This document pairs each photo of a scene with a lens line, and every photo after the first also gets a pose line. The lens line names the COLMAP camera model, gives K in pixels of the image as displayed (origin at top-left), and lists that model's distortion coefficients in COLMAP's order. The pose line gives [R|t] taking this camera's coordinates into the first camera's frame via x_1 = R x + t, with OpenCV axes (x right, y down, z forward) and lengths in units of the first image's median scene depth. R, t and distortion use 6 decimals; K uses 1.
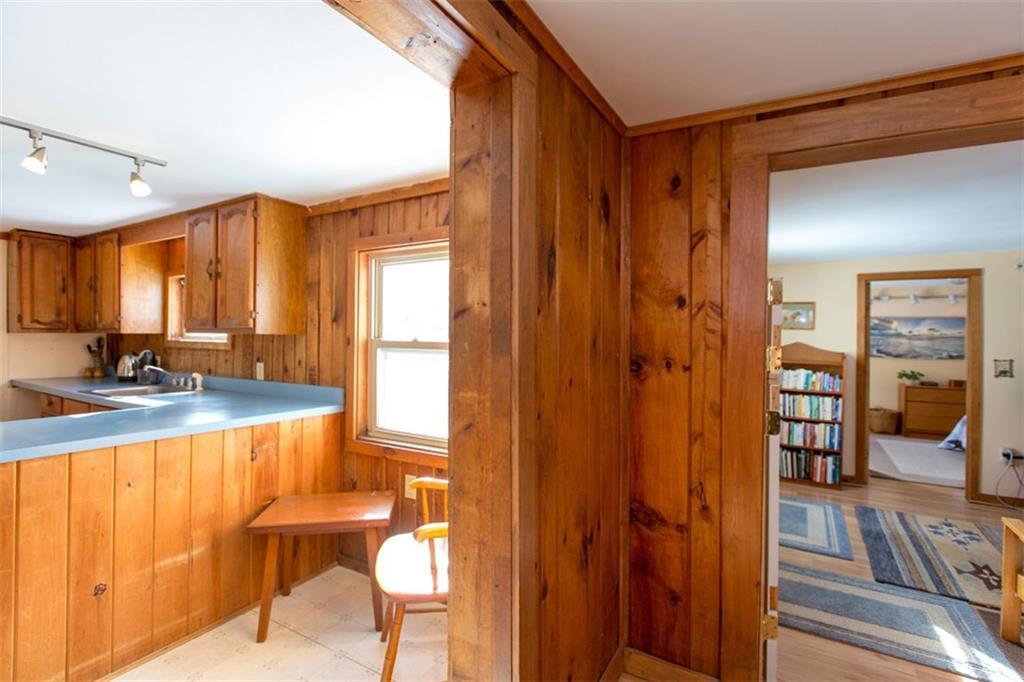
lens RADIAL K [[479.4, 0, 516.0], [0, 479.4, 338.3], [0, 0, 1]] dist [-0.005932, -0.001089]
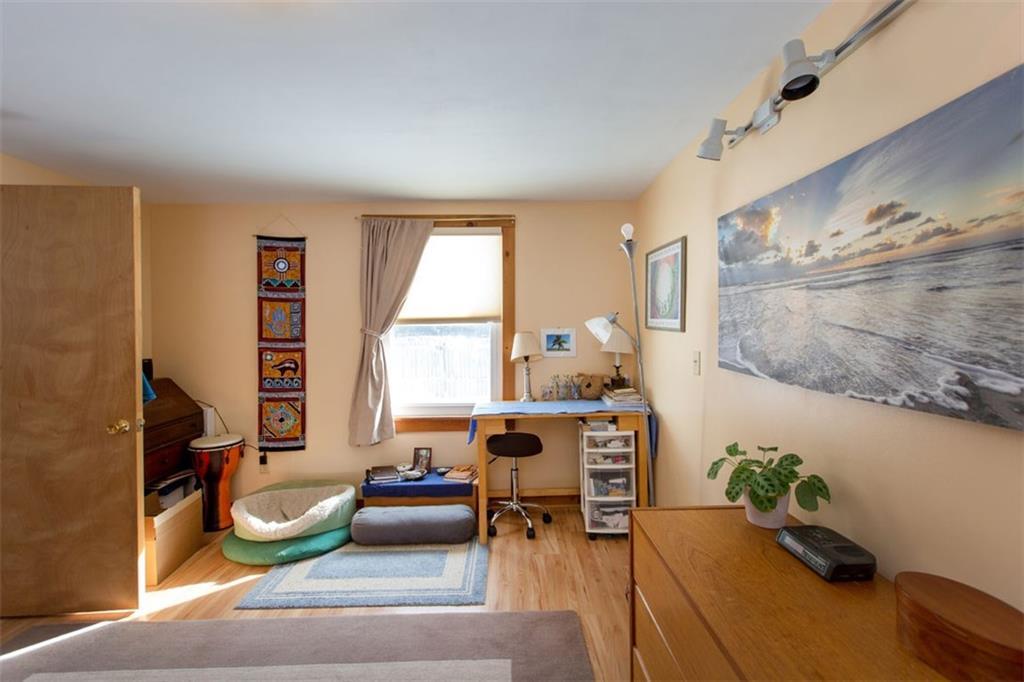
lens RADIAL K [[465.9, 0, 514.0], [0, 465.9, 333.4], [0, 0, 1]] dist [-0.001012, -0.000516]
pose [[0.533436, -0.002979, -0.845835, 0.940930], [0.005365, 0.999986, -0.000139, 0.020057], [0.845824, -0.004464, 0.533444, 0.823298]]
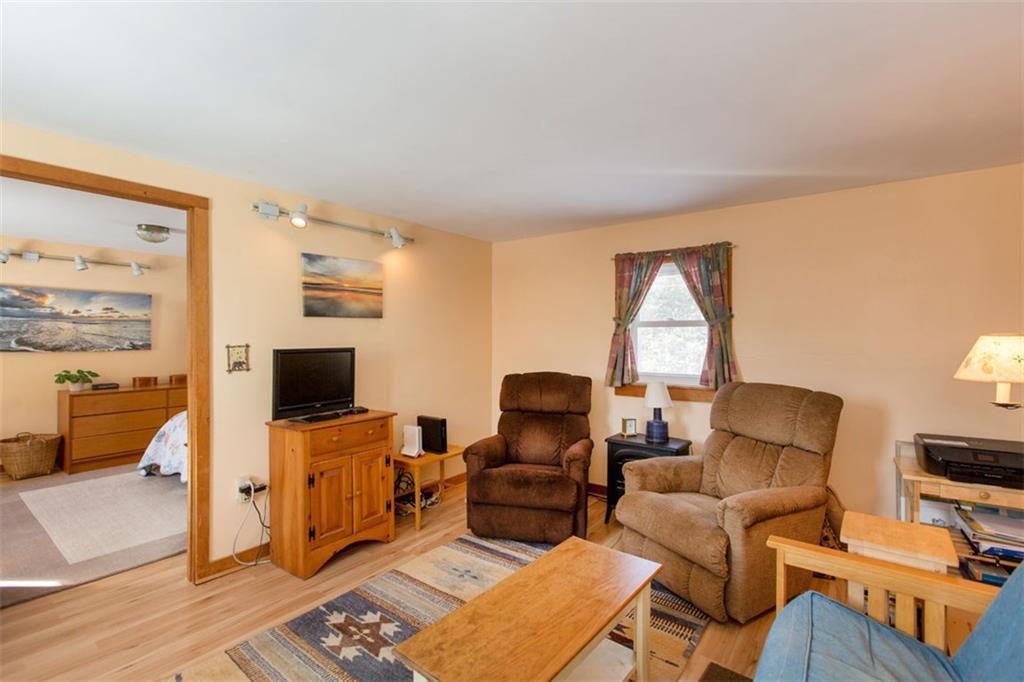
lens RADIAL K [[465.9, 0, 515.4], [0, 465.9, 335.0], [0, 0, 1]] dist [-0.001012, -0.000516]
pose [[0.110757, -0.010755, 0.993789, 0.253846], [0.004399, 0.999937, 0.010331, 0.015477], [-0.993838, 0.003228, 0.110798, 0.325256]]
